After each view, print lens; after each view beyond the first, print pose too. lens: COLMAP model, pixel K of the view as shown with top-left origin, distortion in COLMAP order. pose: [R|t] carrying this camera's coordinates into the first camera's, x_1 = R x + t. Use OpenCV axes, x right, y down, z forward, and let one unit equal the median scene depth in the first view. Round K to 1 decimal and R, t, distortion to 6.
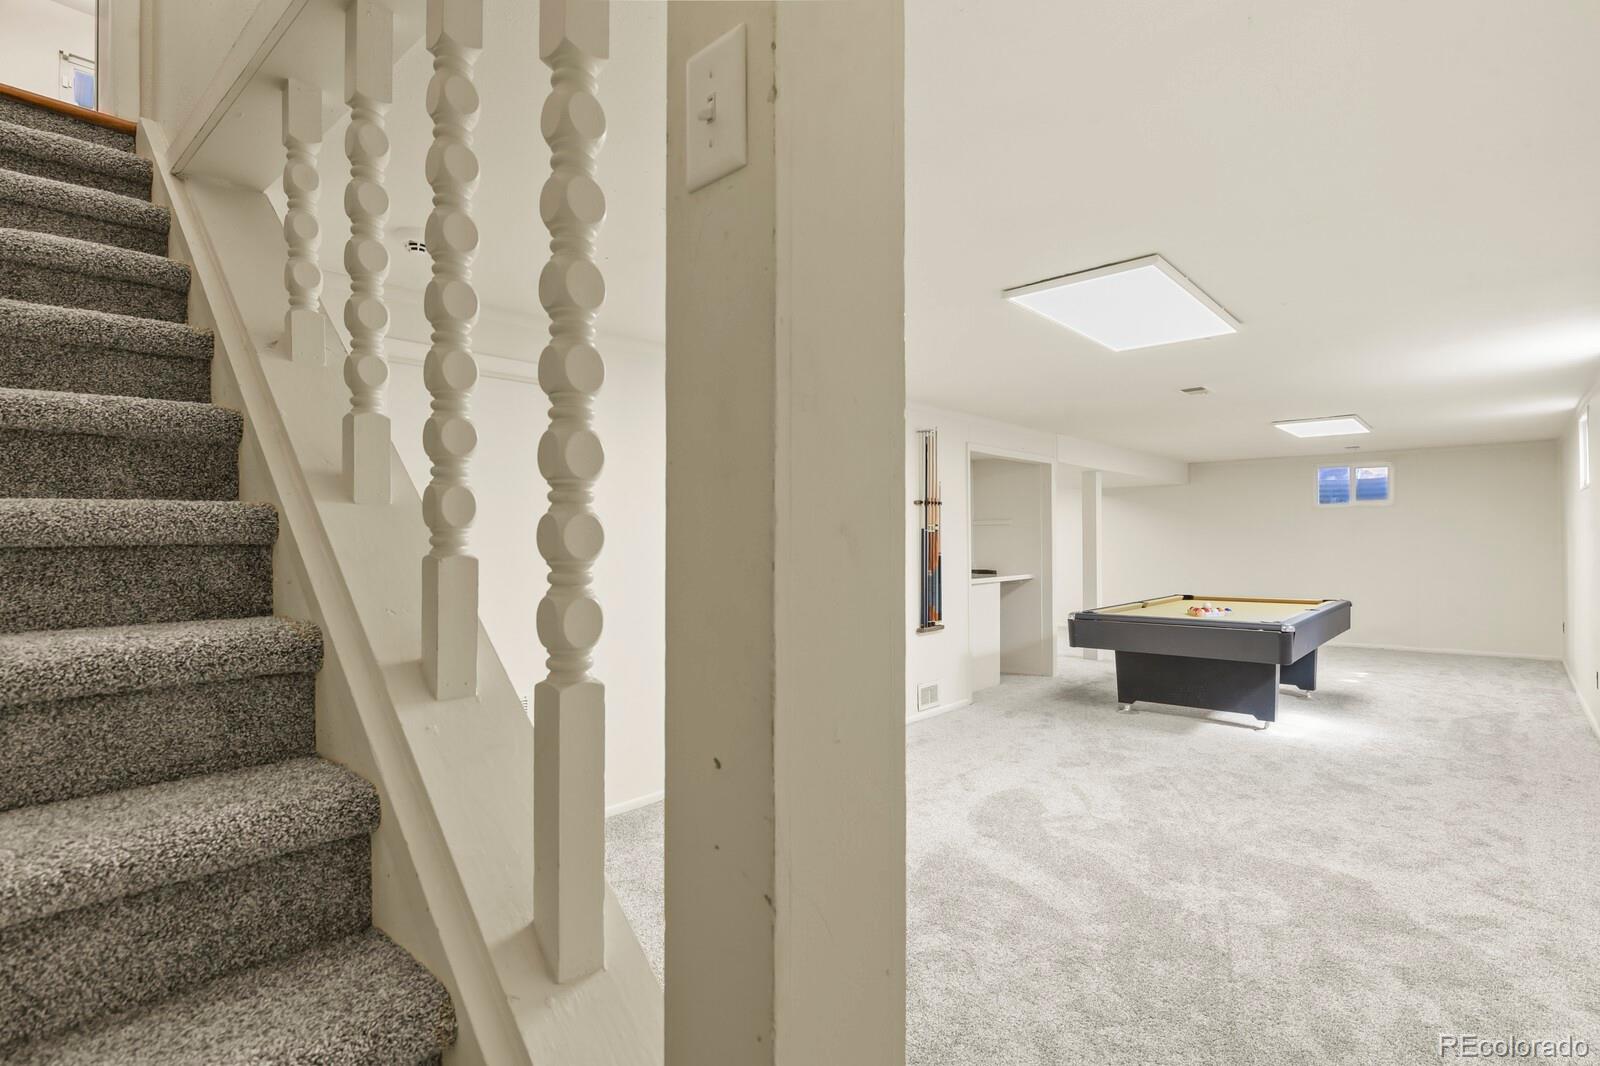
lens RADIAL K [[783.7, 0, 801.6], [0, 783.7, 540.7], [0, 0, 1]] dist [-0.006916, -0.002507]
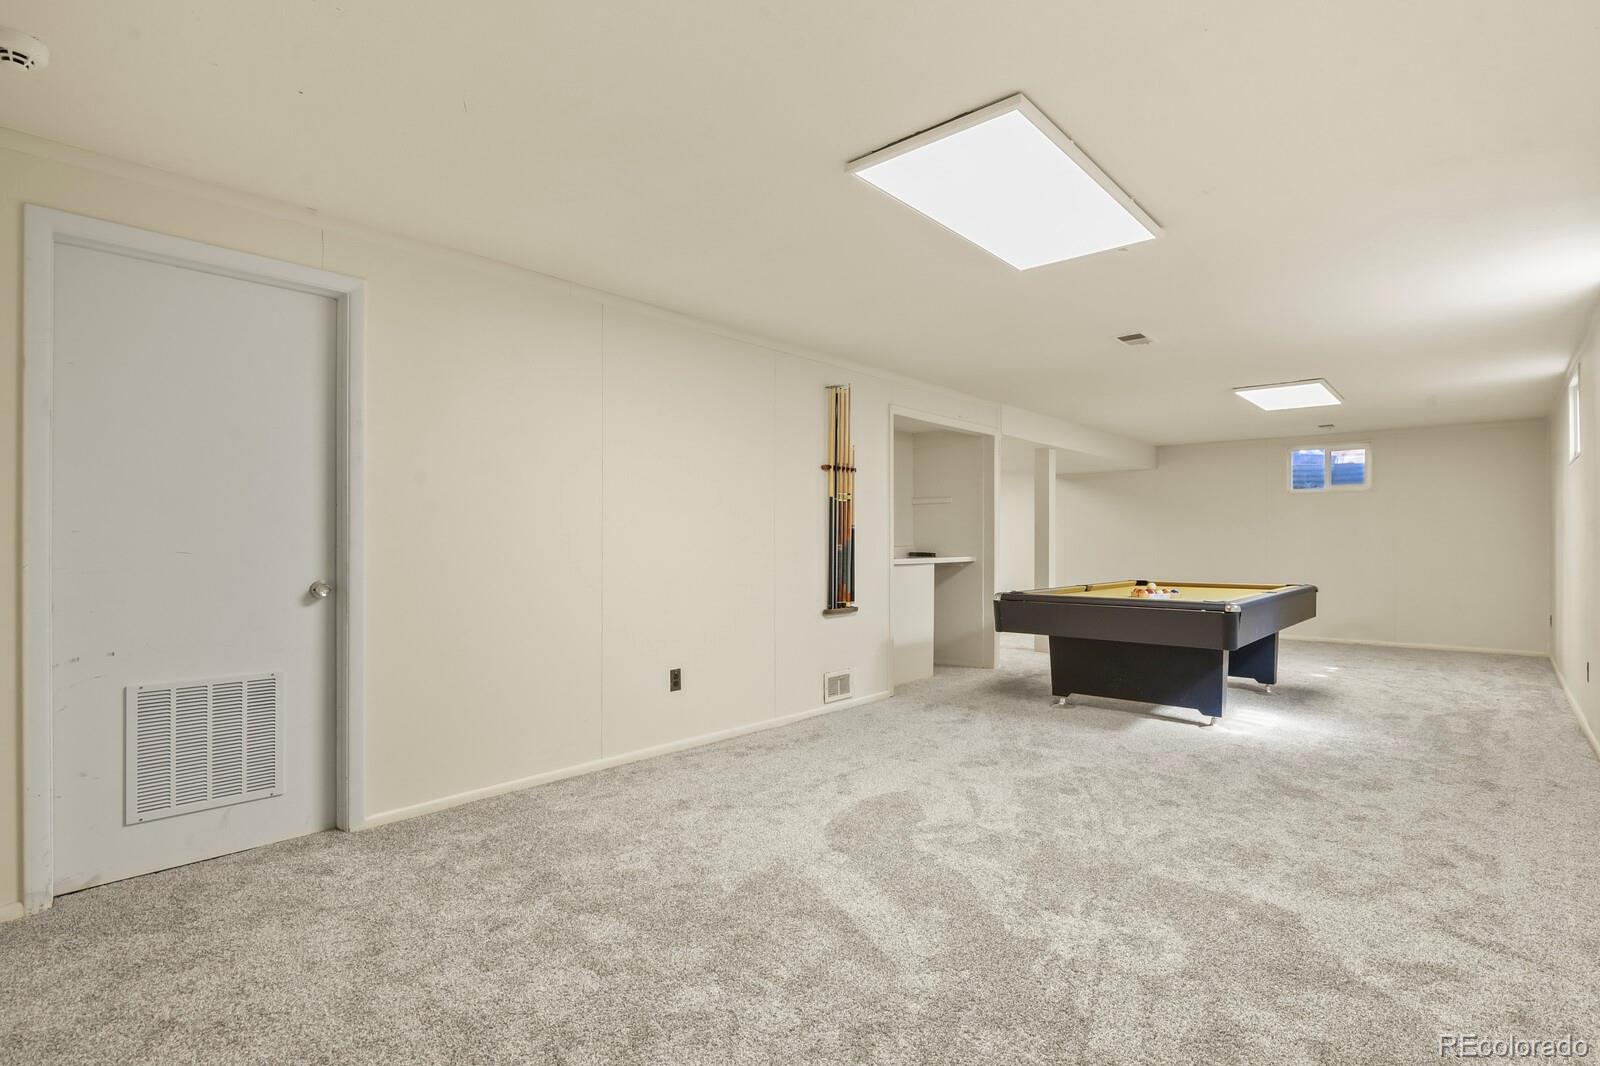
lens RADIAL K [[783.7, 0, 802.1], [0, 783.7, 540.7], [0, 0, 1]] dist [-0.006916, -0.002507]
pose [[0.999939, 0.008201, 0.007421, 0.139034], [-0.008188, 0.999965, -0.001812, 0.043050], [-0.007436, 0.001751, 0.999971, 0.138369]]
